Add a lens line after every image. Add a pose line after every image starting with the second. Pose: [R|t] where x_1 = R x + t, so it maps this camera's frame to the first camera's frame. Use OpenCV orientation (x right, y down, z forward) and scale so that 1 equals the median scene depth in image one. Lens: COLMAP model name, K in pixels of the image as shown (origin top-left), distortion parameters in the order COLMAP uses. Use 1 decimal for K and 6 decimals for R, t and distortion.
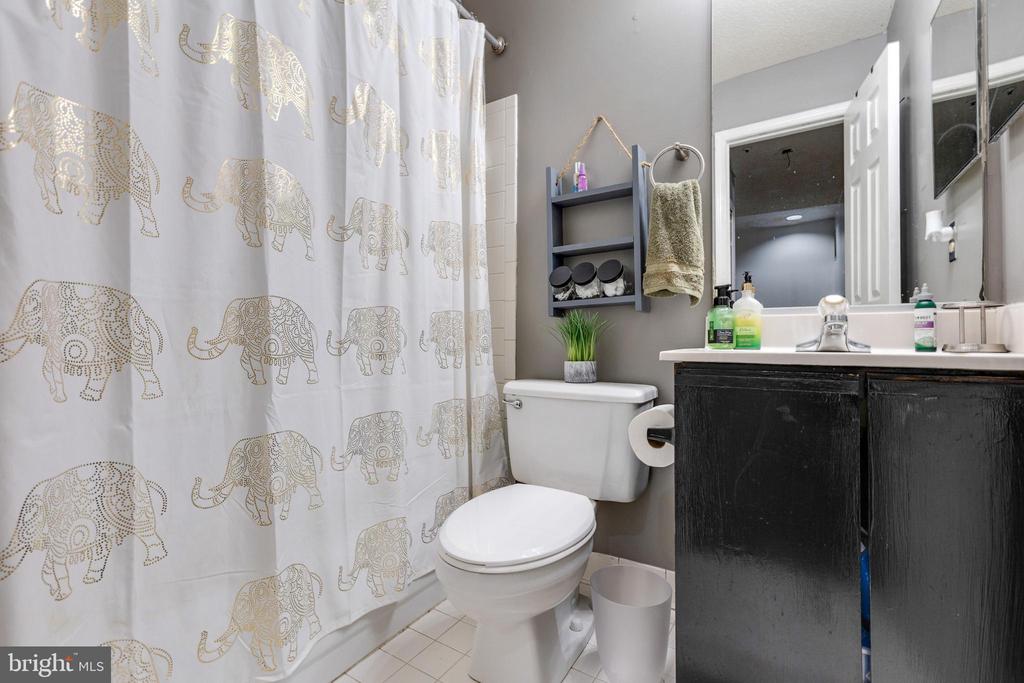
lens RADIAL K [[459.2, 0, 521.2], [0, 459.2, 341.9], [0, 0, 1]] dist [0.004964, 0.001143]
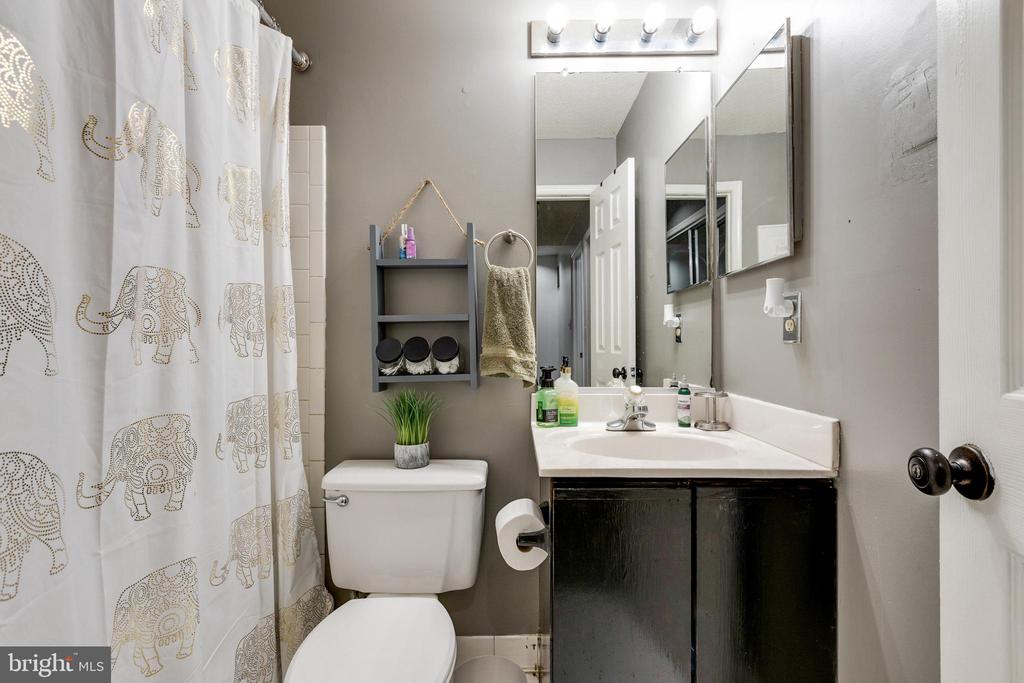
lens RADIAL K [[459.2, 0, 515.4], [0, 459.2, 338.0], [0, 0, 1]] dist [0.004964, 0.001143]
pose [[0.846014, 0.004306, 0.533143, -0.200759], [-0.008832, 0.999943, 0.005939, -0.184569], [-0.533087, -0.009733, 0.846004, 0.096742]]
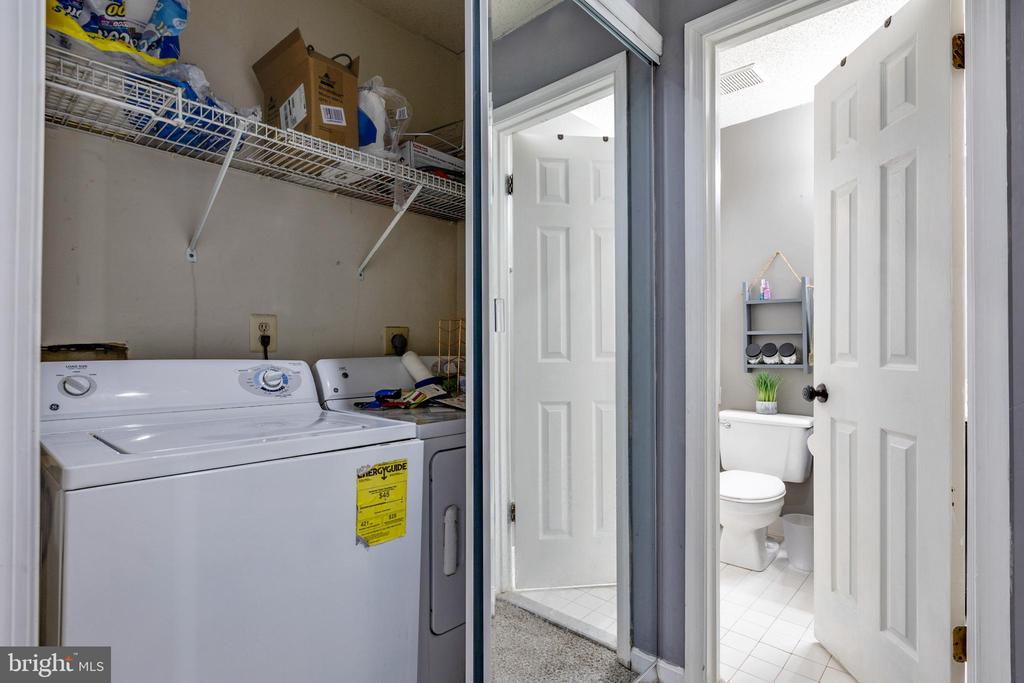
lens RADIAL K [[517.6, 0, 507.1], [0, 517.6, 341.8], [0, 0, 1]] dist [-0.002457, -0.000001]
pose [[0.982658, 0.008908, -0.185214, -0.477315], [-0.008973, 0.999960, 0.000487, -0.175727], [0.185211, 0.001183, 0.982698, -1.093768]]
